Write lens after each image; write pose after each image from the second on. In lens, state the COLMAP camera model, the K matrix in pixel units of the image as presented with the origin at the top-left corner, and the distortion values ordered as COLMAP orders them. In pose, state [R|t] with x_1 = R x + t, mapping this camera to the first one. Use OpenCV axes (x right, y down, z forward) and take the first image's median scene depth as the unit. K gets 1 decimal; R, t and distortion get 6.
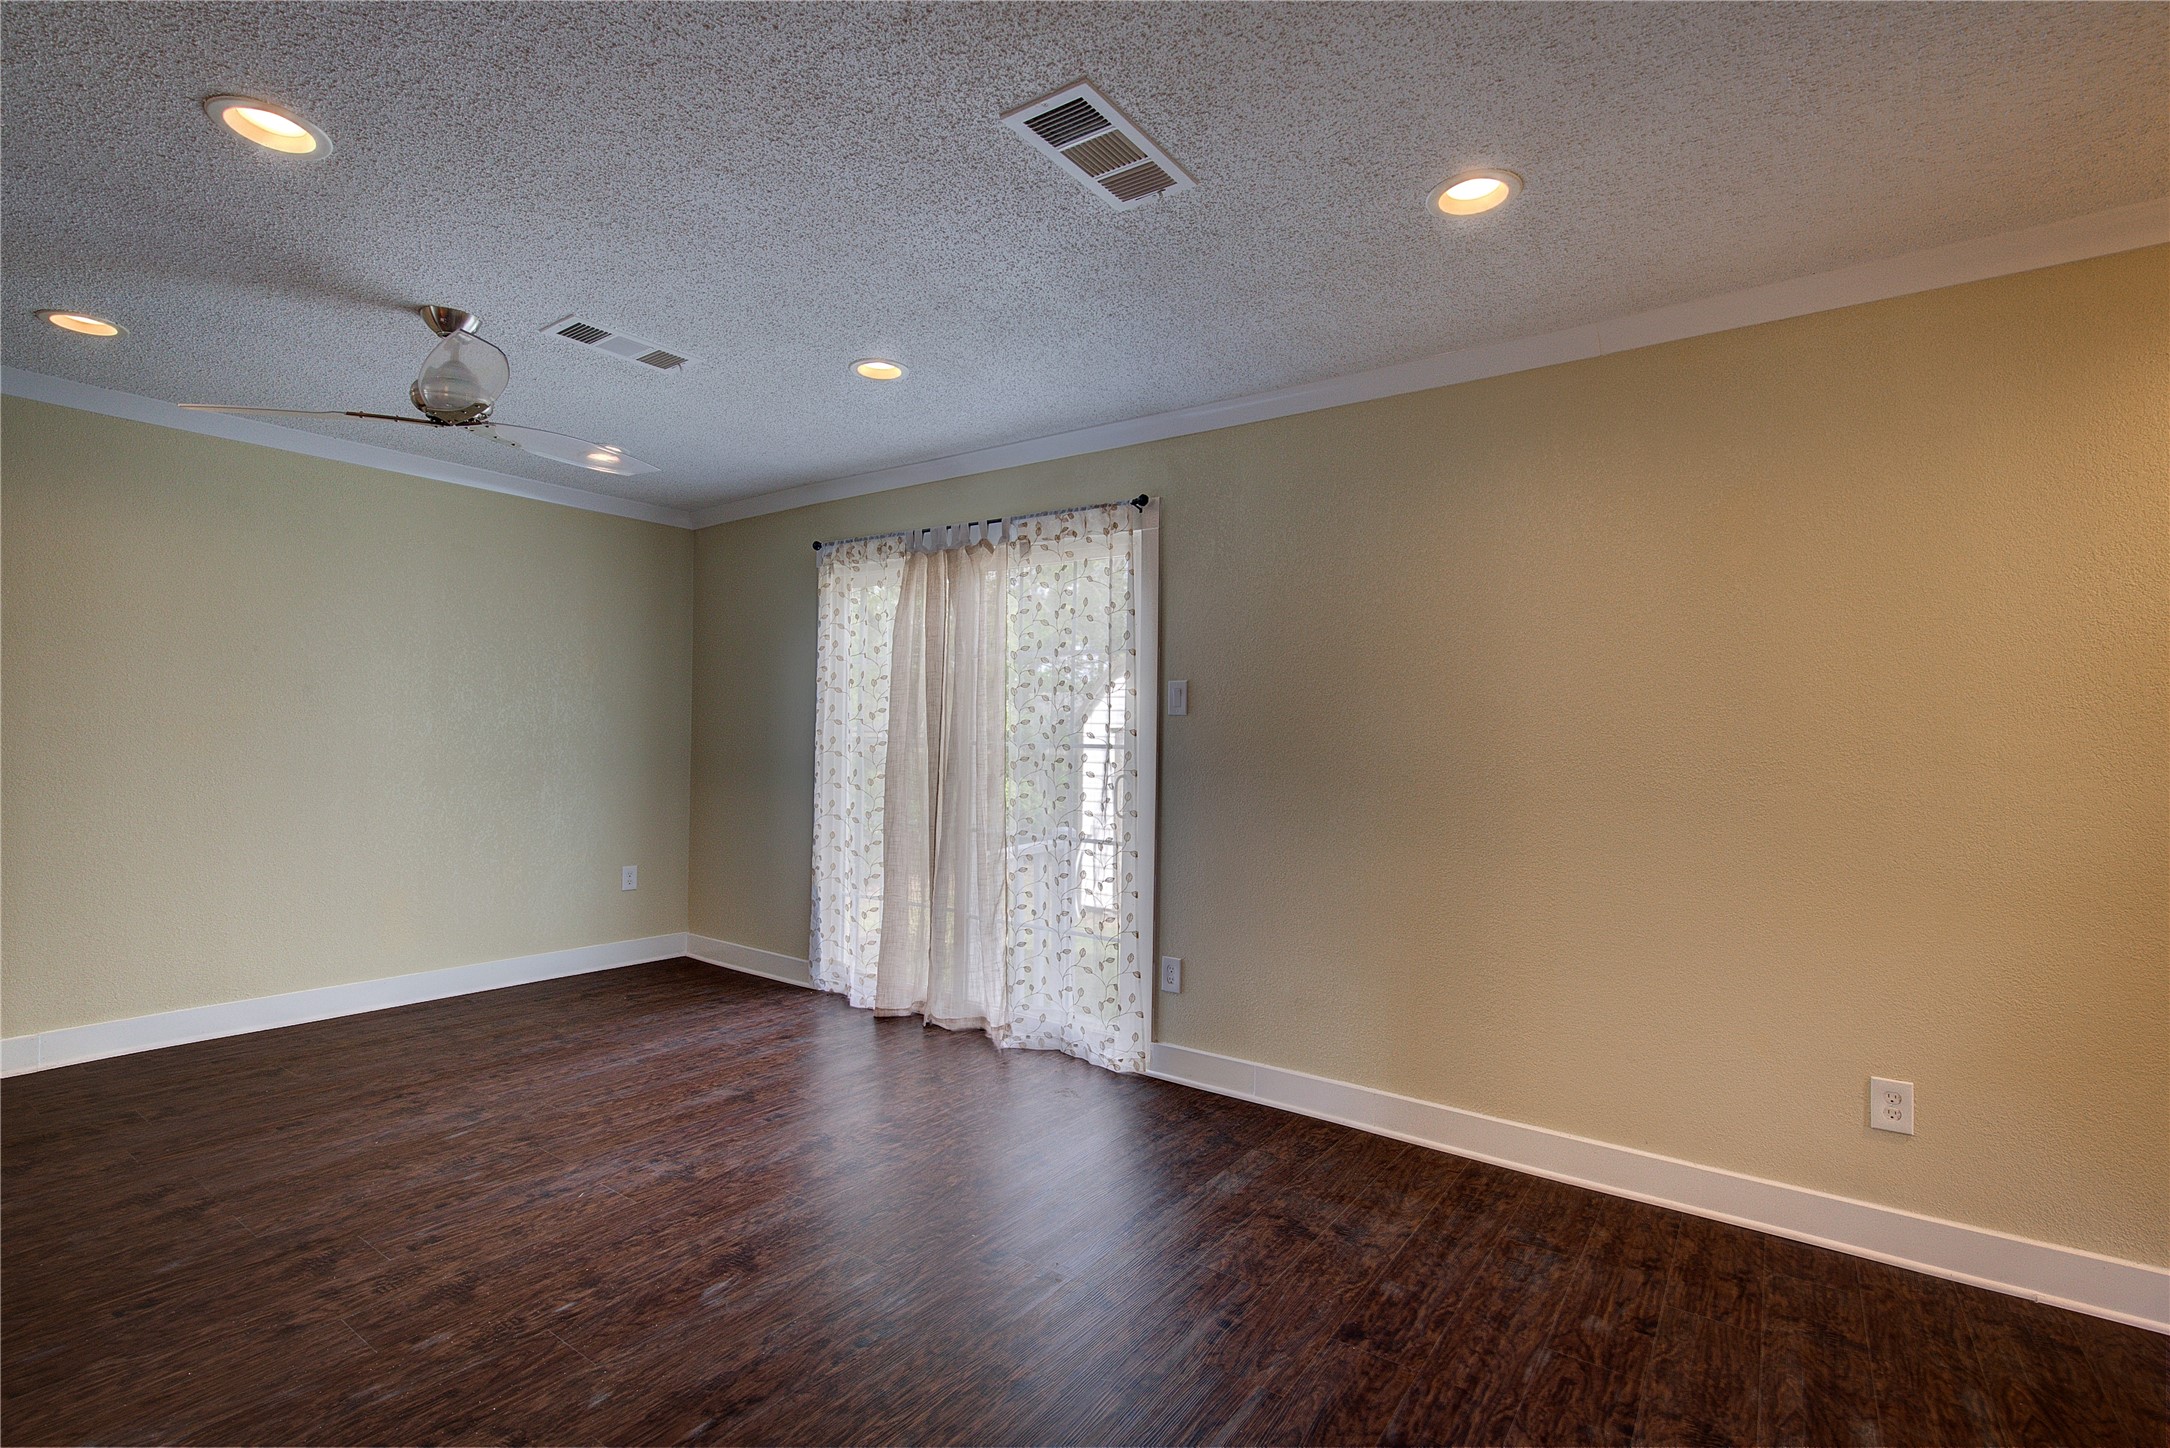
lens RADIAL K [[989.3, 0, 1098.5], [0, 989.3, 741.8], [0, 0, 1]] dist [-0.001031, 0.001640]
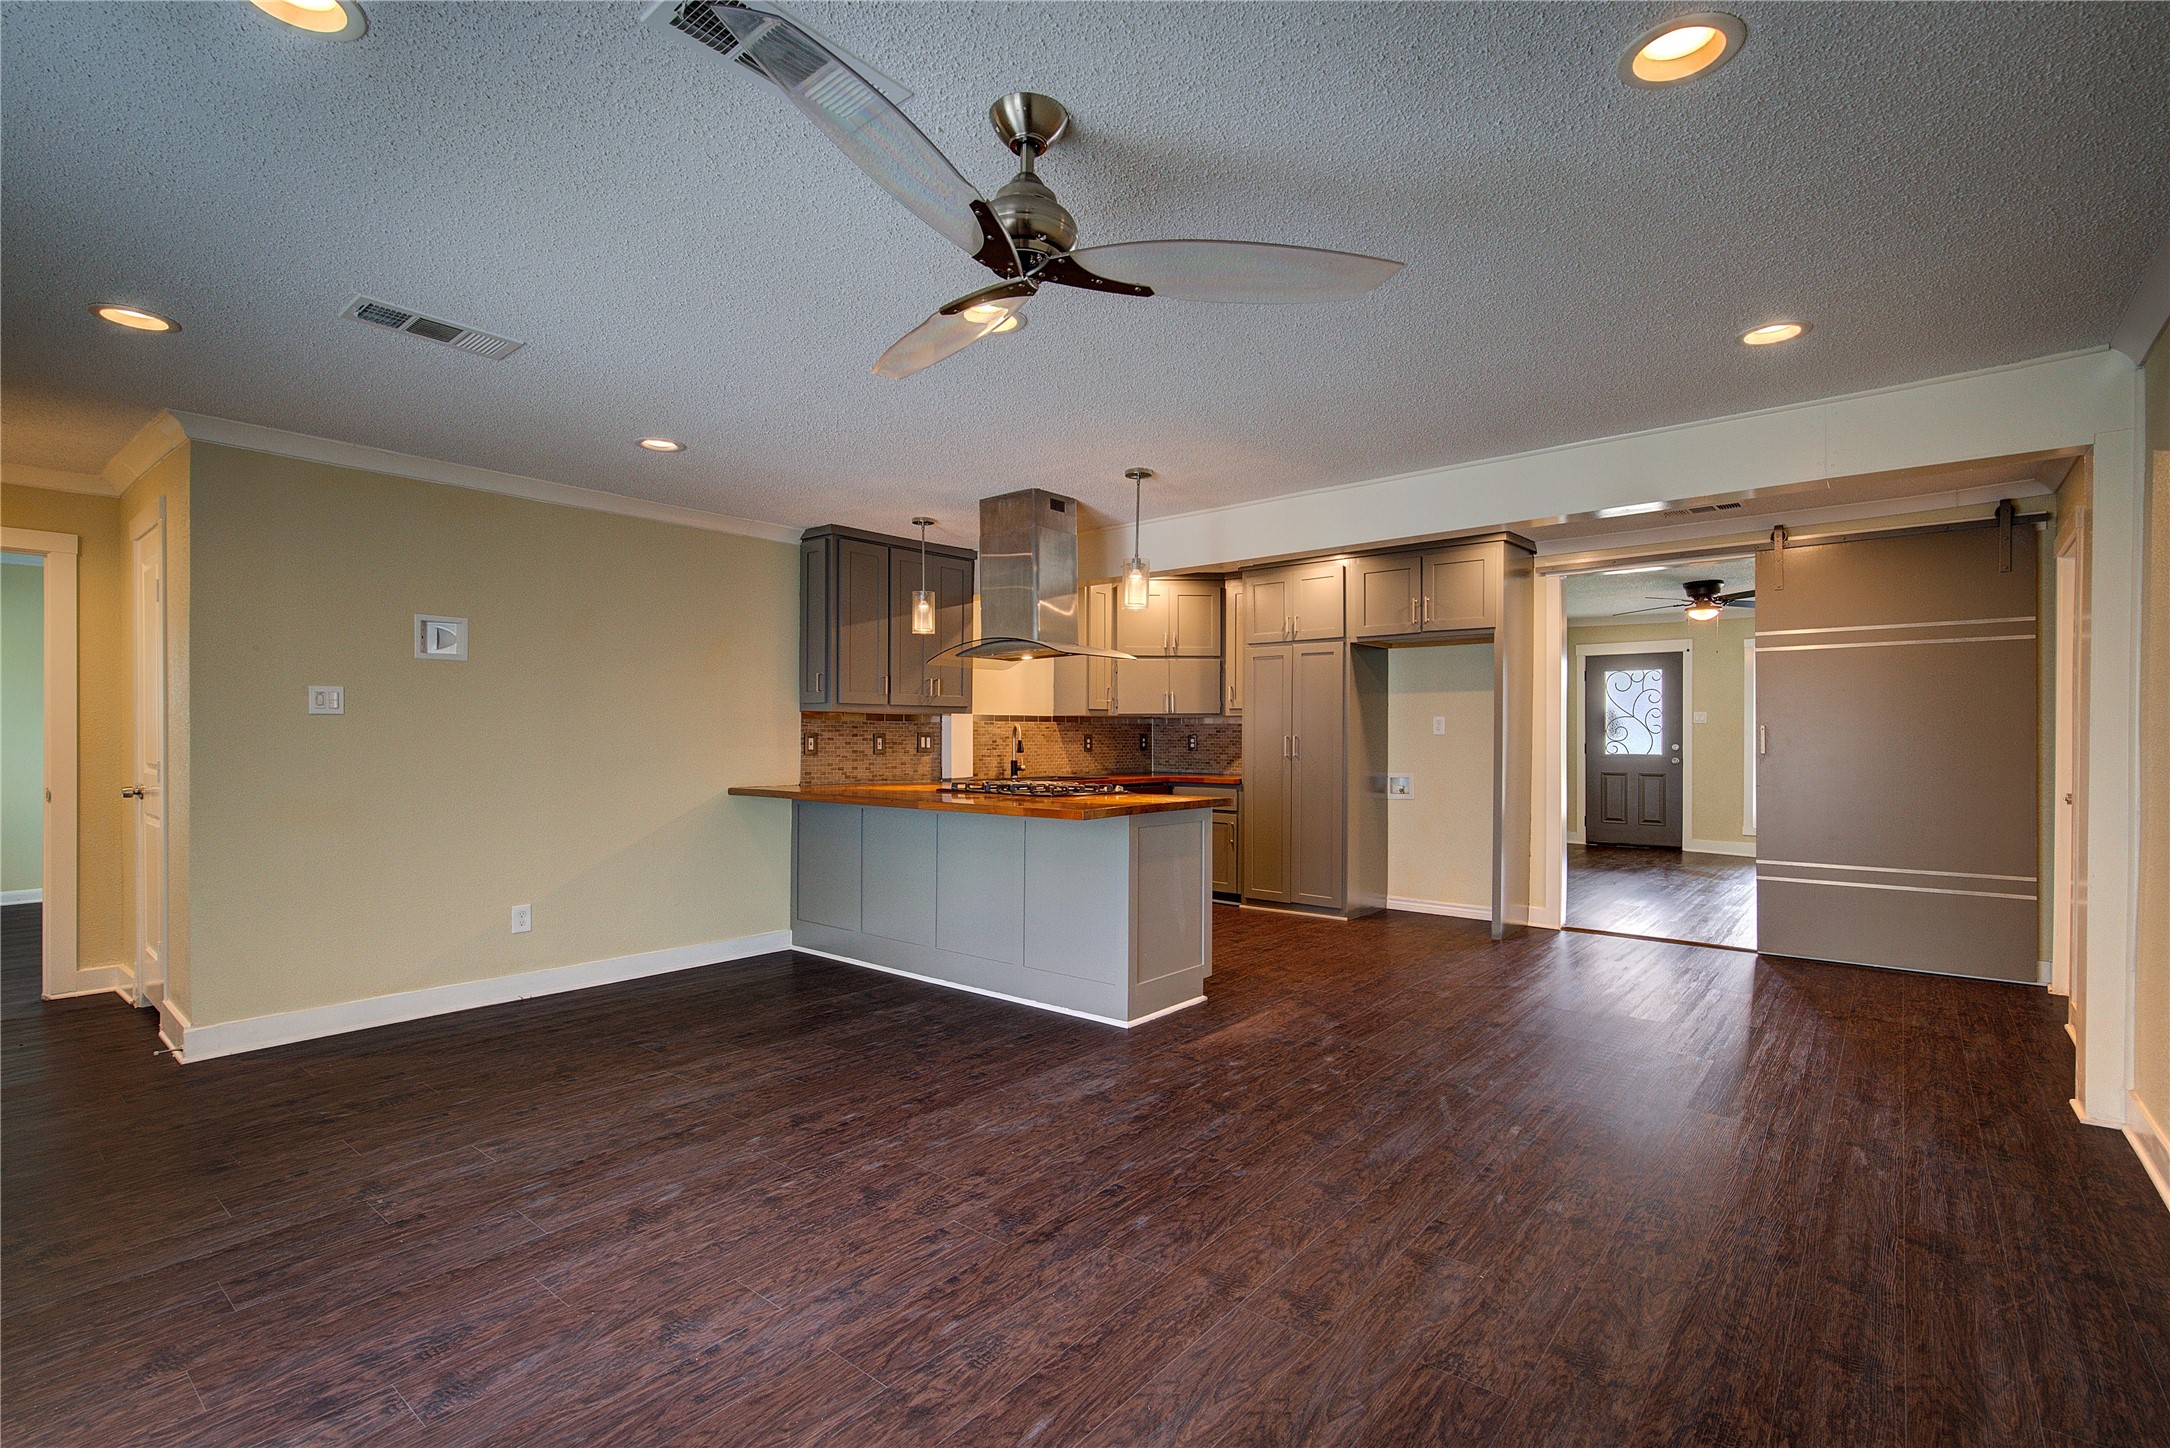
lens RADIAL K [[989.3, 0, 1073.2], [0, 989.3, 731.8], [0, 0, 1]] dist [-0.001031, 0.001640]
pose [[-0.995279, -0.014051, 0.096033, -0.805028], [-0.013513, 0.999889, 0.006251, -0.016172], [-0.096111, 0.004924, -0.995358, 1.760376]]
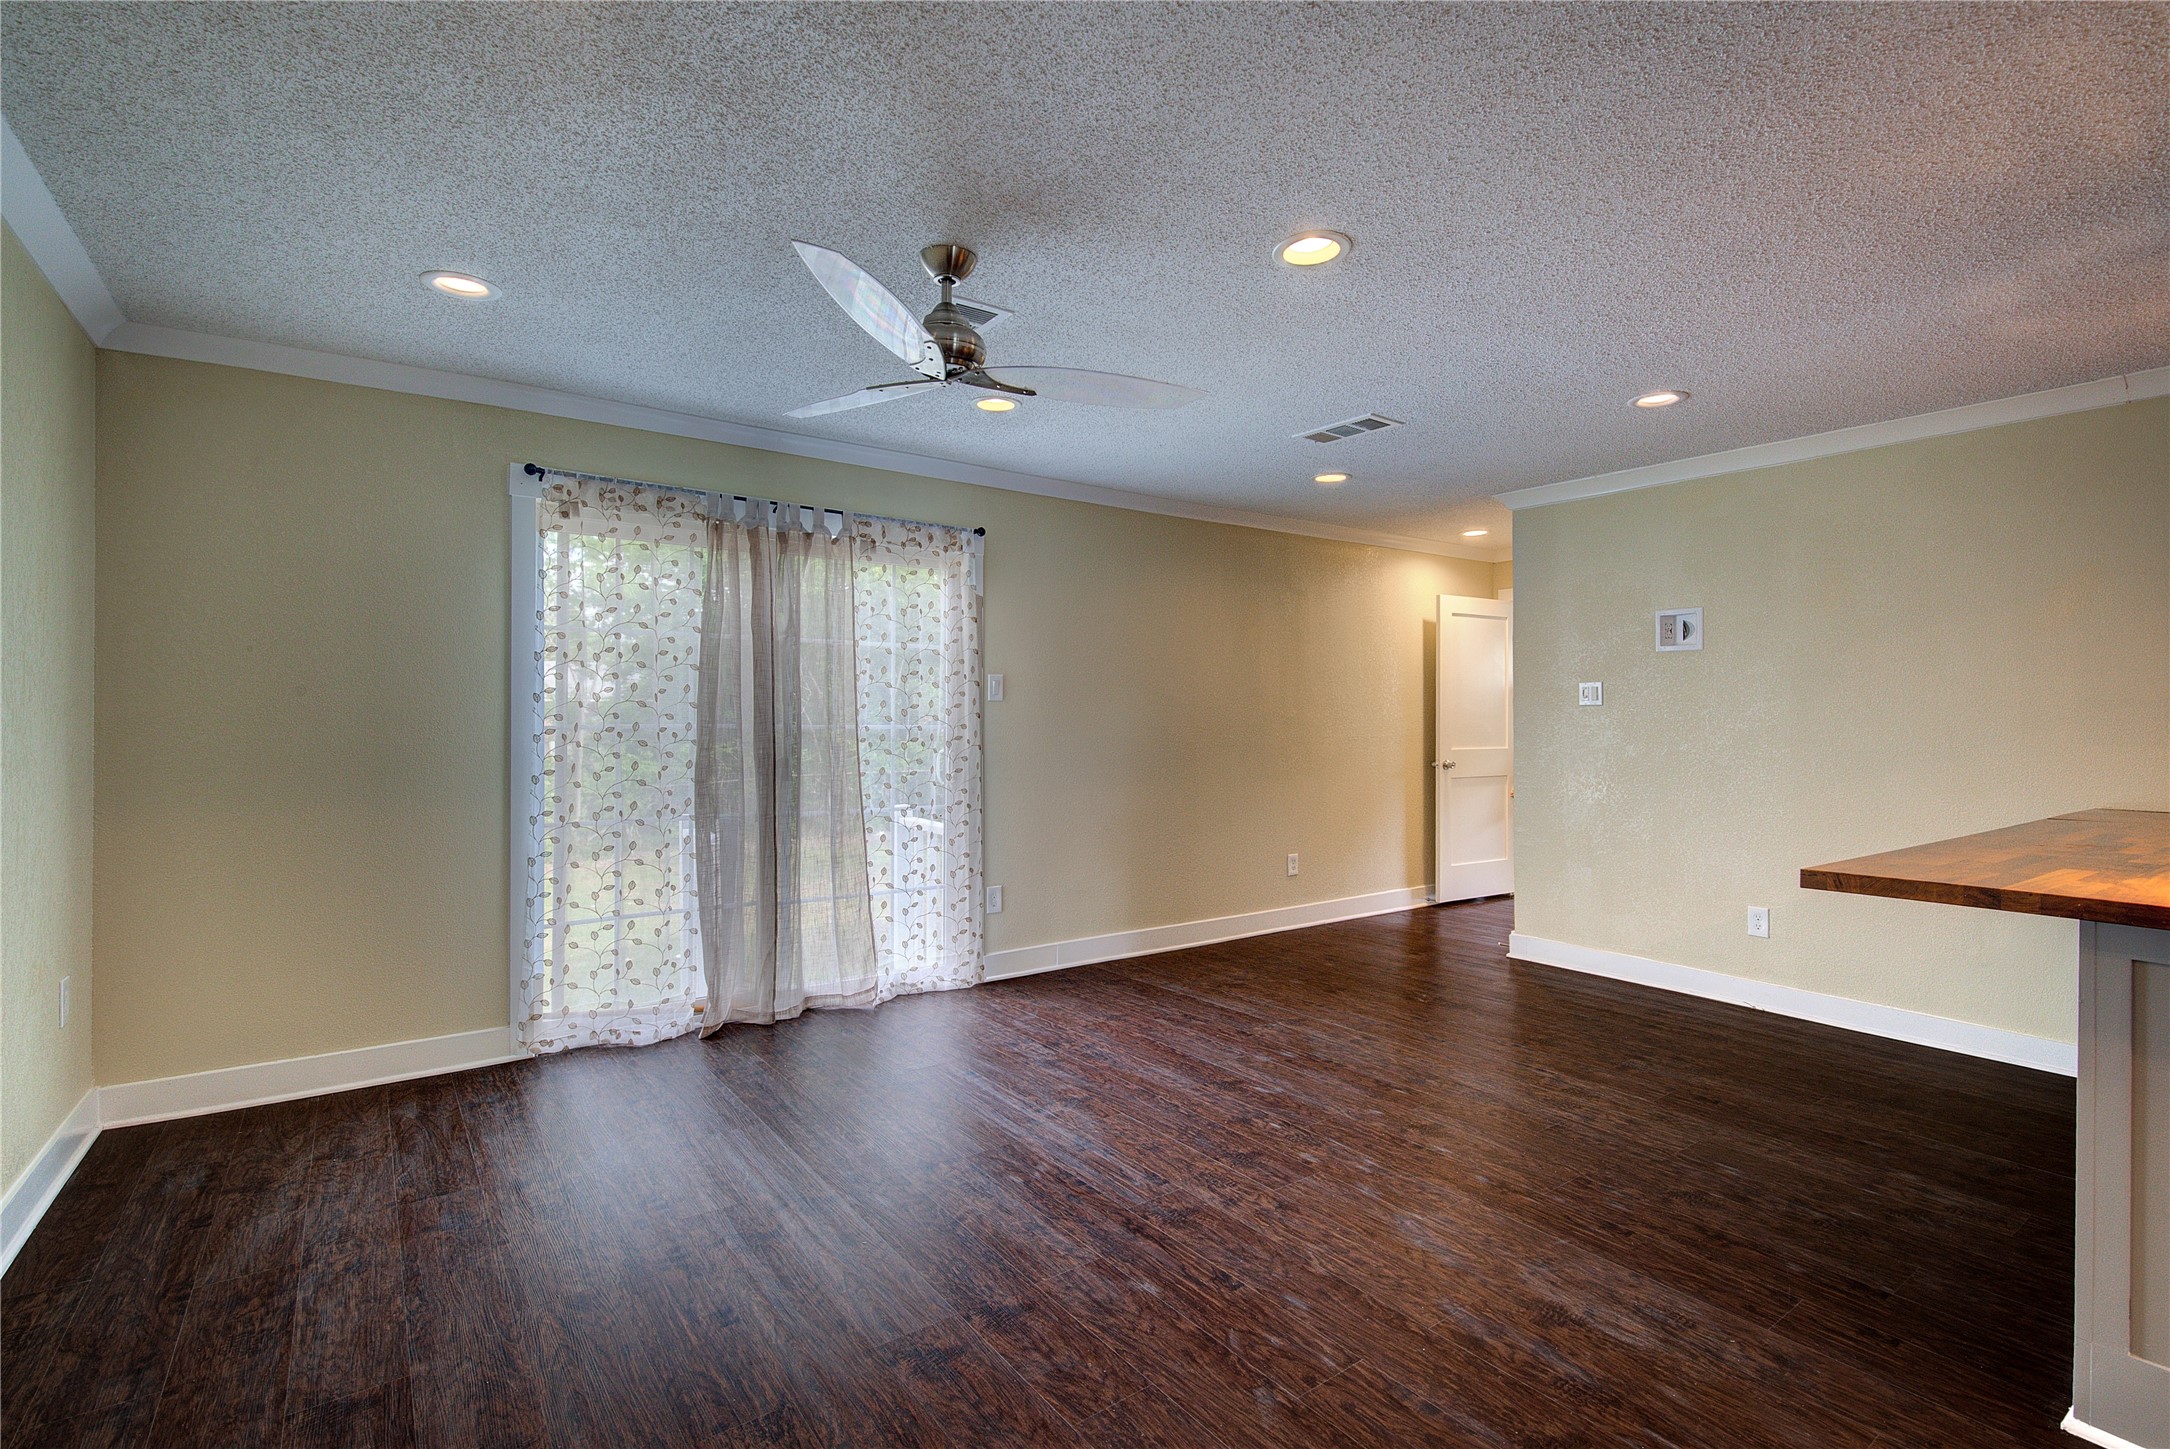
lens RADIAL K [[989.3, 0, 1107.0], [0, 989.3, 718.1], [0, 0, 1]] dist [-0.001031, 0.001640]
pose [[0.315436, -0.012211, 0.948868, -1.547500], [0.008244, 0.999915, 0.010127, -0.022860], [-0.948911, 0.004628, 0.315510, 0.616295]]
